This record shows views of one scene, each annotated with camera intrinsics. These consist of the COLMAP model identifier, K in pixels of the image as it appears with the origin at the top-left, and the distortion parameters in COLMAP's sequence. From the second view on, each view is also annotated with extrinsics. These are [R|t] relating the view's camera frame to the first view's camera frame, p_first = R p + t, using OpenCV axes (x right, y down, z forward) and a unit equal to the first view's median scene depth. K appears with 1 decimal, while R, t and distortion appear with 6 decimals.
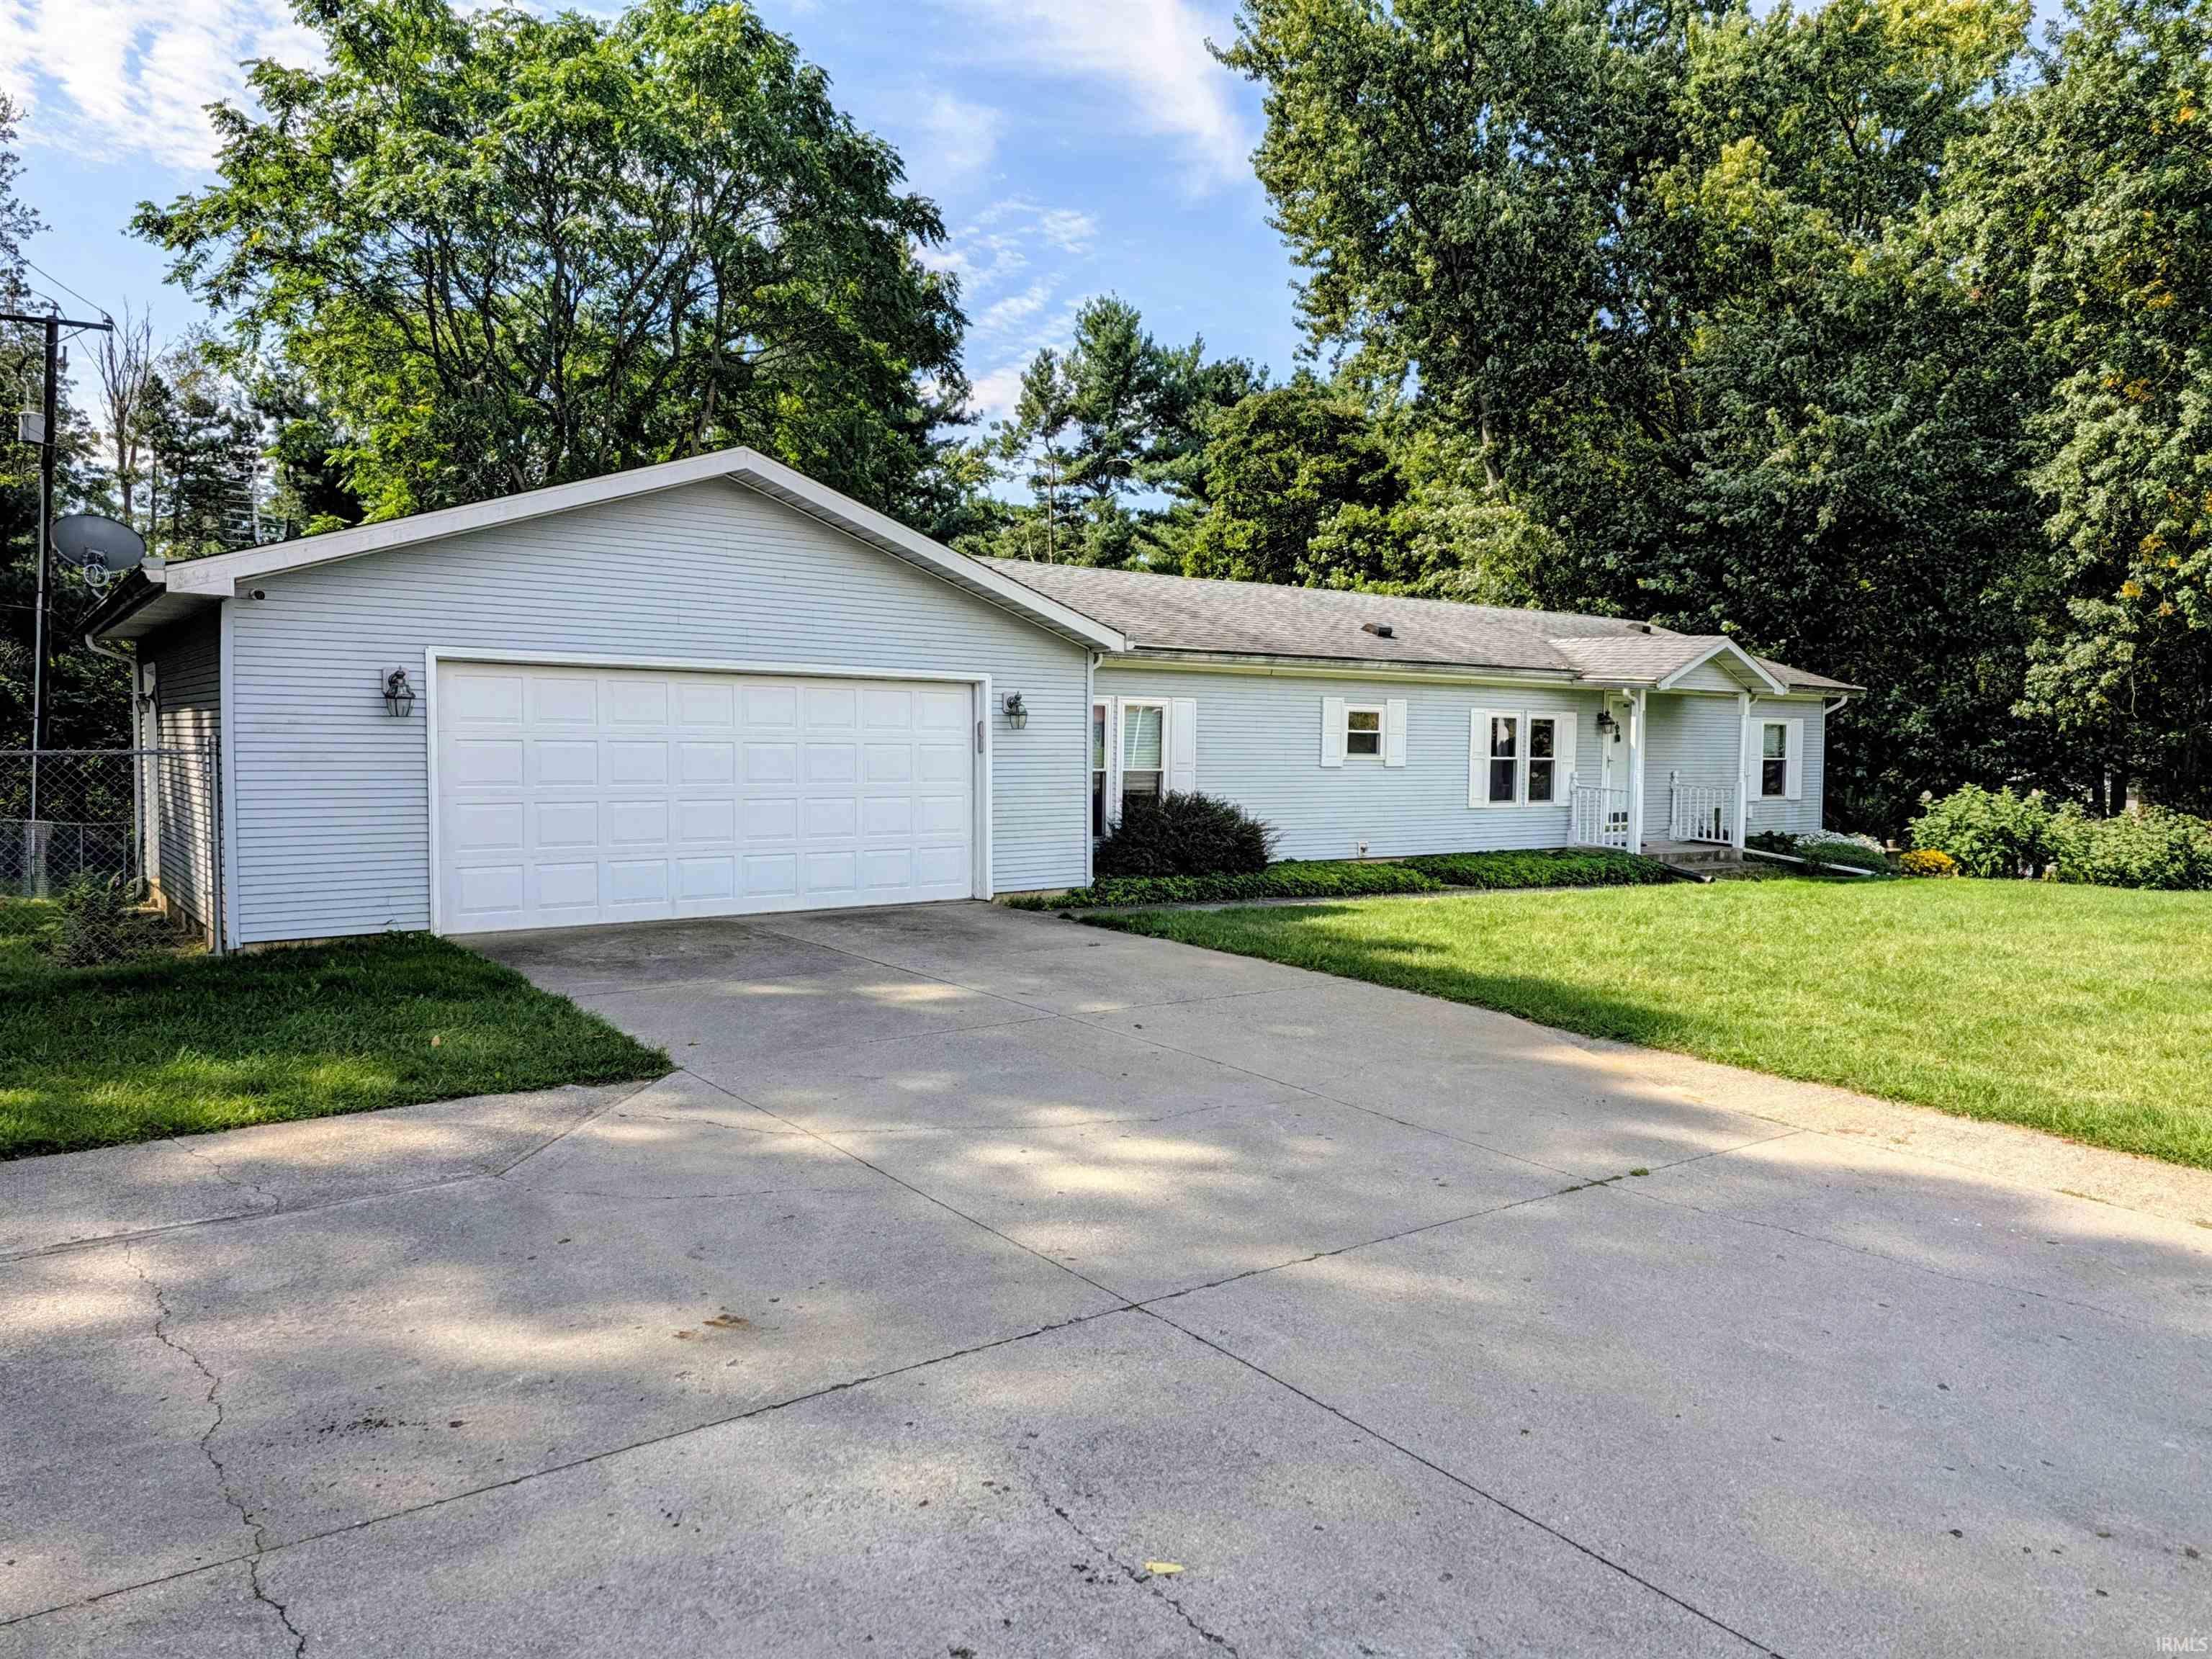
lens RADIAL K [[1532.5, 0, 1101.1], [0, 1532.5, 831.9], [0, 0, 1]] dist [0.027662, 0.000665]
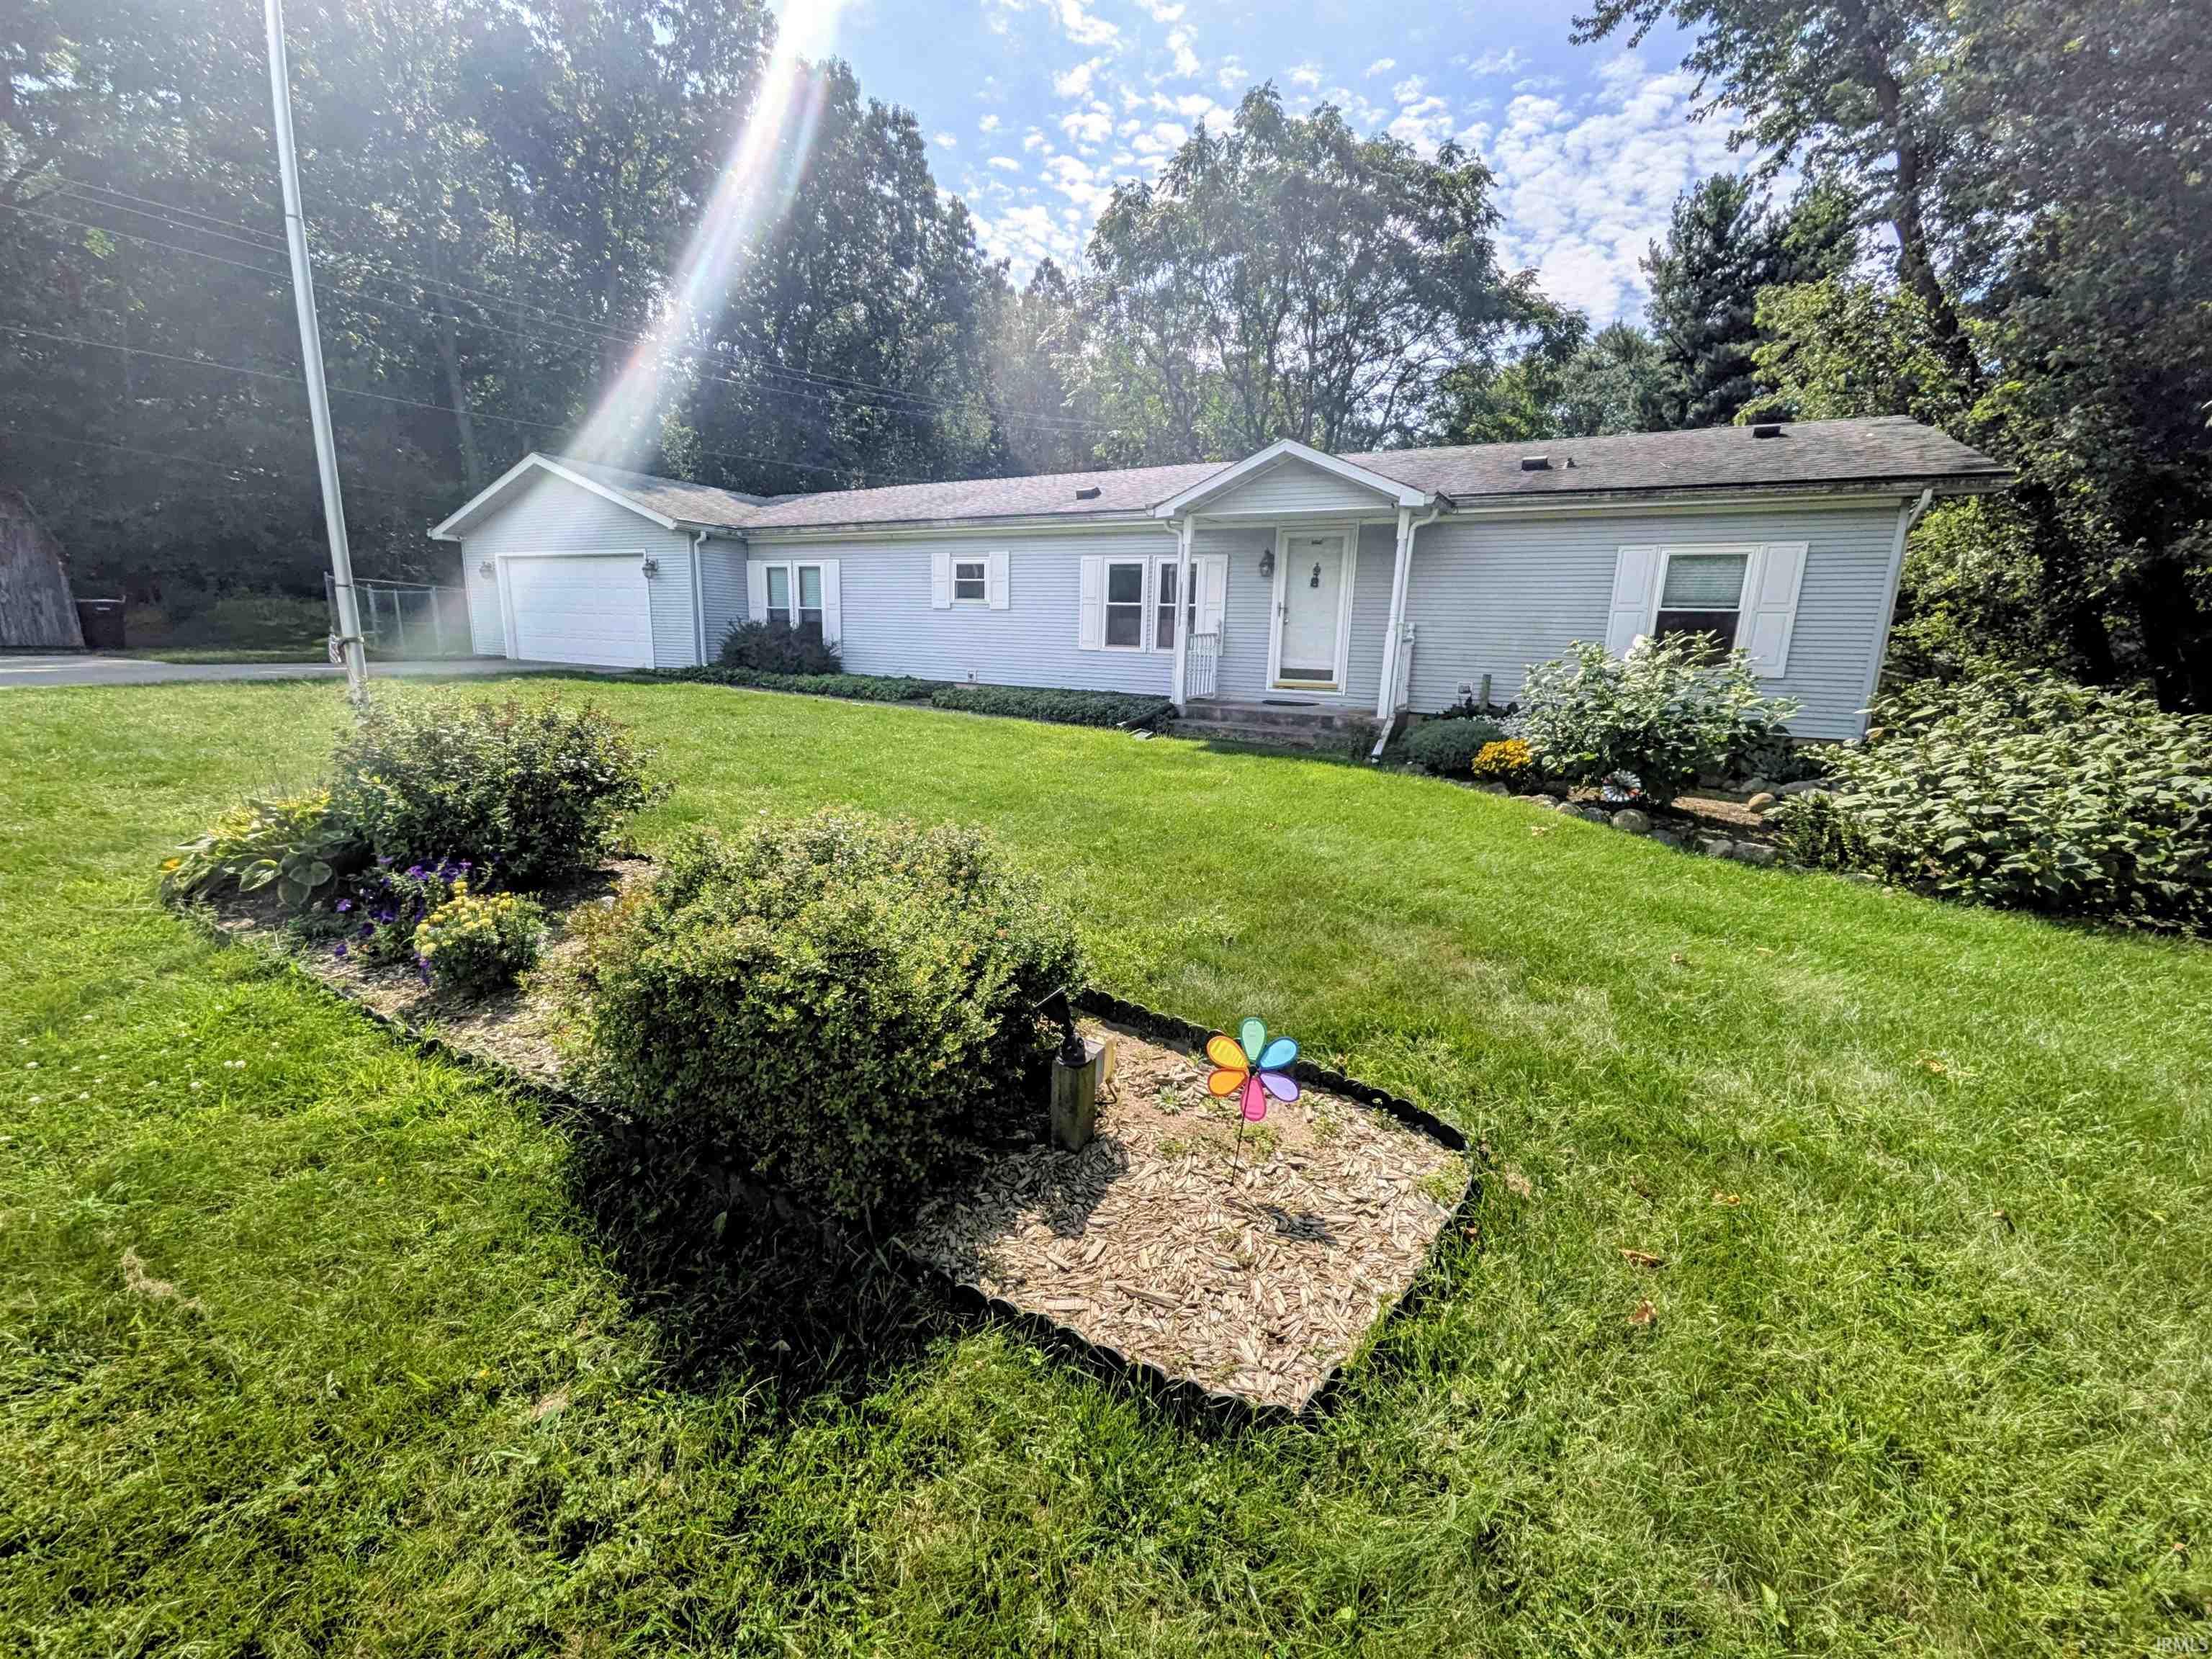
lens RADIAL K [[873.9, 0, 1106.0], [0, 873.9, 829.5], [0, 0, 1]] dist [0.008621, -0.000042]
pose [[0.401746, 0.196019, -0.894526, 0.822342], [-0.081336, 0.980599, 0.178351, -0.002328], [0.912132, 0.001105, 0.409895, 0.745507]]
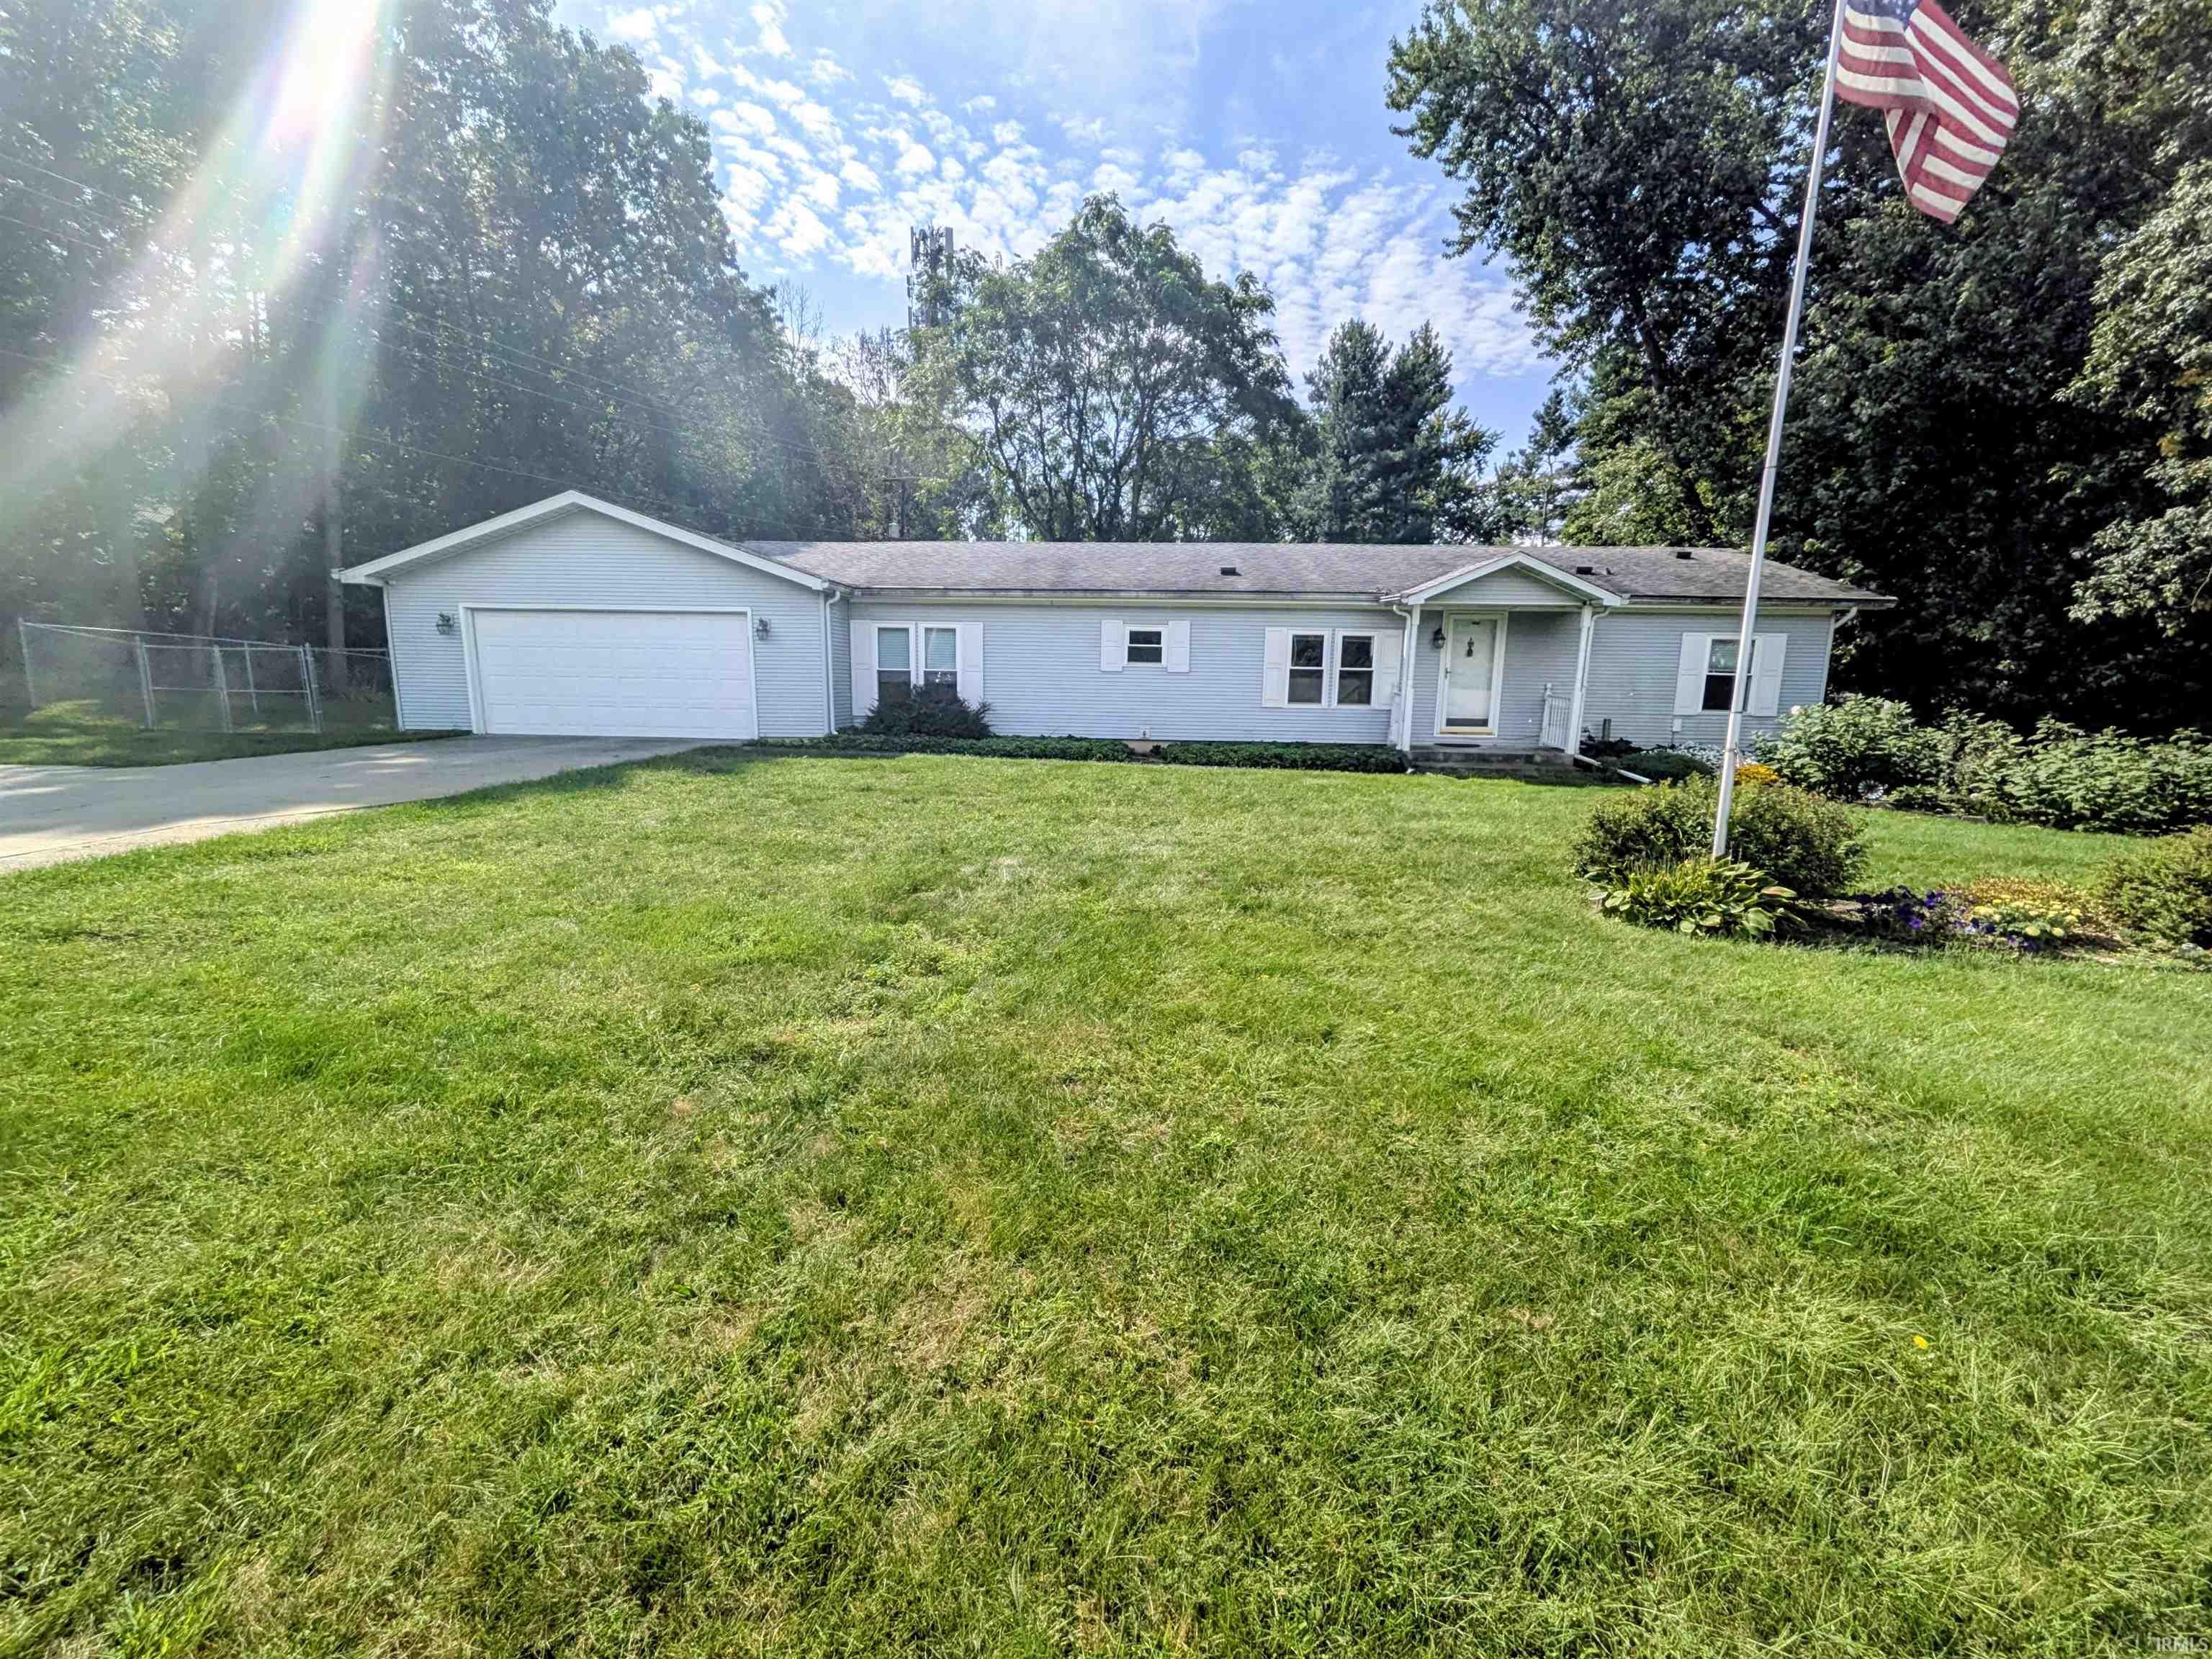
lens RADIAL K [[873.9, 0, 1106.0], [0, 873.9, 829.5], [0, 0, 1]] dist [0.008621, -0.000042]
pose [[0.760952, 0.111677, -0.639125, 0.607506], [-0.045894, 0.991872, 0.118672, 0.005477], [0.647183, -0.060971, 0.759893, 0.347816]]
